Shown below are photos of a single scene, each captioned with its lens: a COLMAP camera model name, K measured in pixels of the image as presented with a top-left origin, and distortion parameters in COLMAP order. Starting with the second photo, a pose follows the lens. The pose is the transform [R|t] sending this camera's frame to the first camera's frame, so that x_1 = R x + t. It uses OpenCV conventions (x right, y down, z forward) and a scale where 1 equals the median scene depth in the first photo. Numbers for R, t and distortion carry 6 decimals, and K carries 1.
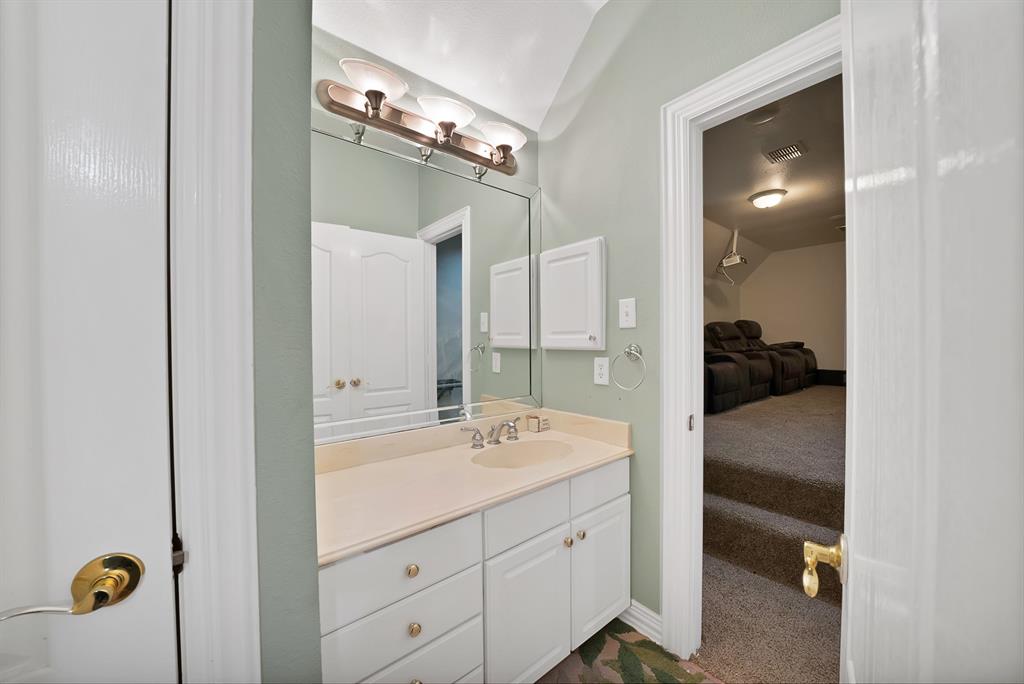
lens RADIAL K [[369.7, 0, 509.0], [0, 369.7, 339.8], [0, 0, 1]] dist [-0.023707, 0.002626]
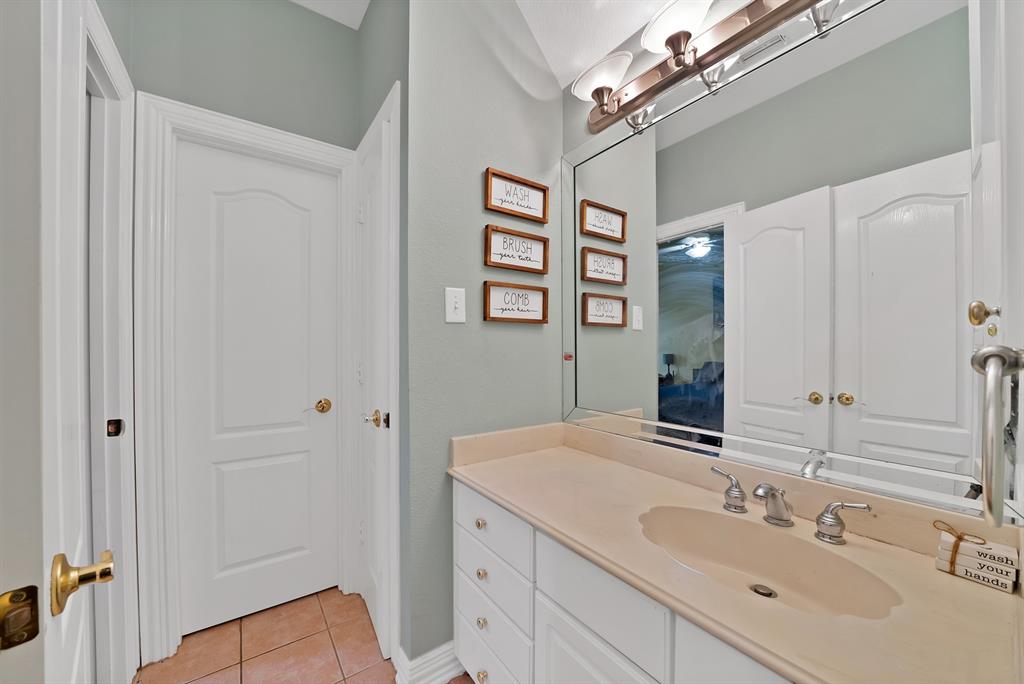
lens RADIAL K [[369.7, 0, 510.8], [0, 369.7, 347.6], [0, 0, 1]] dist [-0.023707, 0.002626]
pose [[-0.068580, 0.002815, -0.997642, 0.540372], [0.003497, 0.999991, 0.002582, 0.019747], [0.997640, -0.003312, -0.068589, 0.668338]]
